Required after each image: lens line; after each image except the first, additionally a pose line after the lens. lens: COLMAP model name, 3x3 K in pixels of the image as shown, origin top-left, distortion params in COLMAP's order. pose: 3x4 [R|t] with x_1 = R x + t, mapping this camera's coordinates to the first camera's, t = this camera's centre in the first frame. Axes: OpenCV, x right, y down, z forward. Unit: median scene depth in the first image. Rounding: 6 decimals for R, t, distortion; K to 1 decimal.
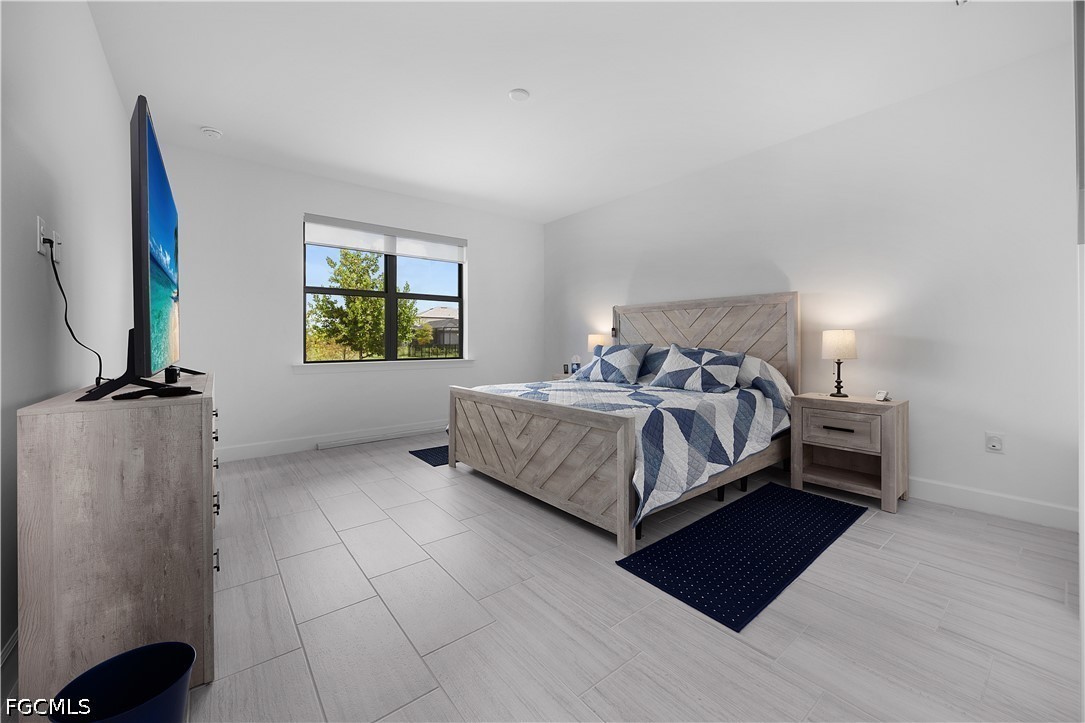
lens RADIAL K [[420.7, 0, 541.7], [0, 420.7, 346.7], [0, 0, 1]] dist [0.000025, -0.000060]
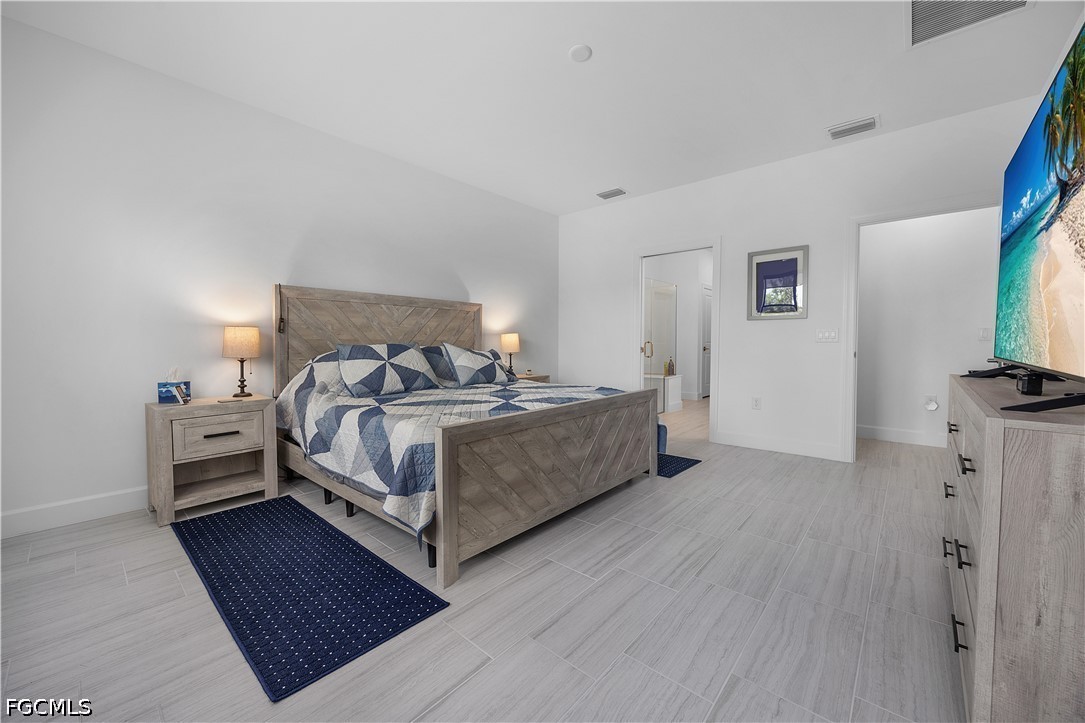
lens RADIAL K [[420.7, 0, 541.7], [0, 420.7, 346.7], [0, 0, 1]] dist [0.000025, -0.000060]
pose [[-0.178134, -0.014280, 0.983903, -0.788446], [0.007903, 0.999842, 0.015942, -0.011575], [-0.983974, 0.010616, -0.177993, 1.053906]]
